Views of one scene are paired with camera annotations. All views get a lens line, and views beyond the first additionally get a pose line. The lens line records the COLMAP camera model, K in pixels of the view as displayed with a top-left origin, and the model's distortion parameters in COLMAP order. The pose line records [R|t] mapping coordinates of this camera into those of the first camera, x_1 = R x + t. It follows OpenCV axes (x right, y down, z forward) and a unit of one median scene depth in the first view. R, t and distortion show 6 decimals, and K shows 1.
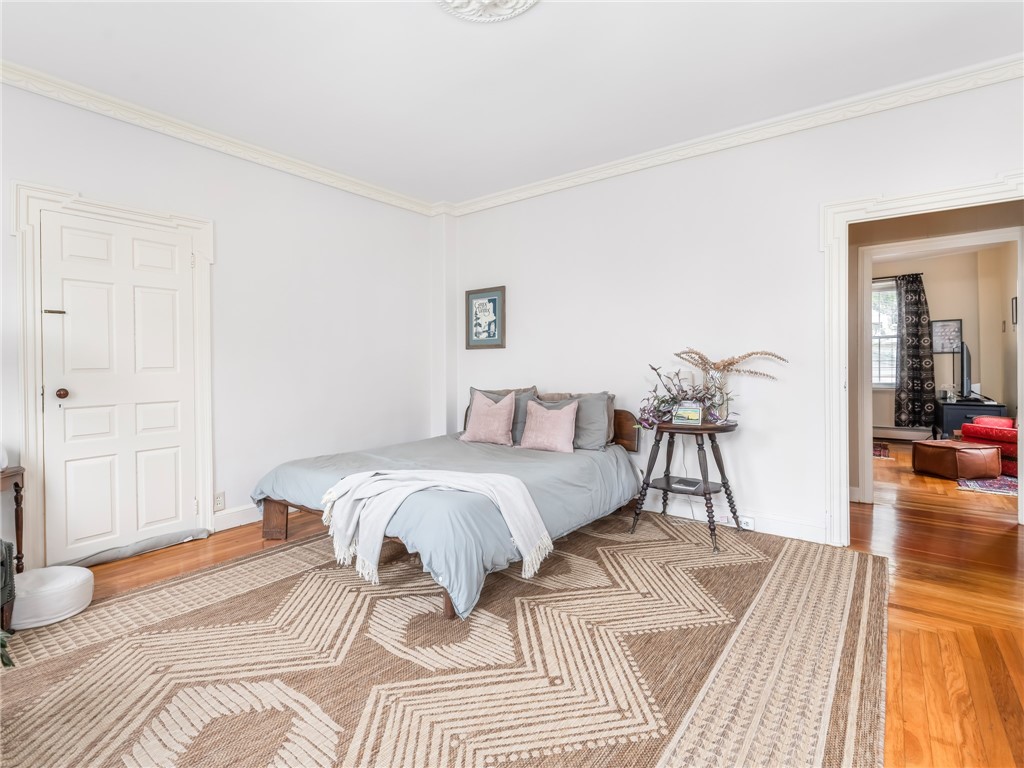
lens RADIAL K [[500.7, 0, 513.1], [0, 500.7, 379.2], [0, 0, 1]] dist [-0.001203, -0.000555]
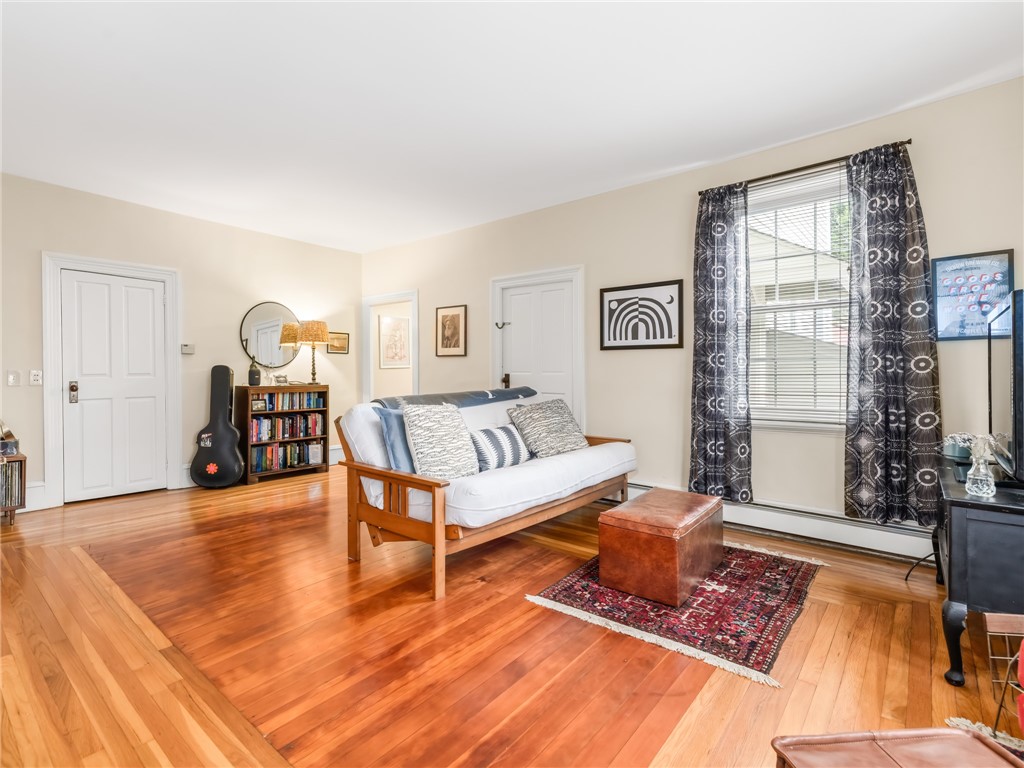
lens RADIAL K [[500.7, 0, 513.4], [0, 500.7, 376.7], [0, 0, 1]] dist [-0.001203, -0.000555]
pose [[0.998853, 0.007646, -0.047274, 0.522229], [-0.008031, 0.999936, -0.007962, -0.016588], [0.047210, 0.008332, 0.998850, 0.587465]]
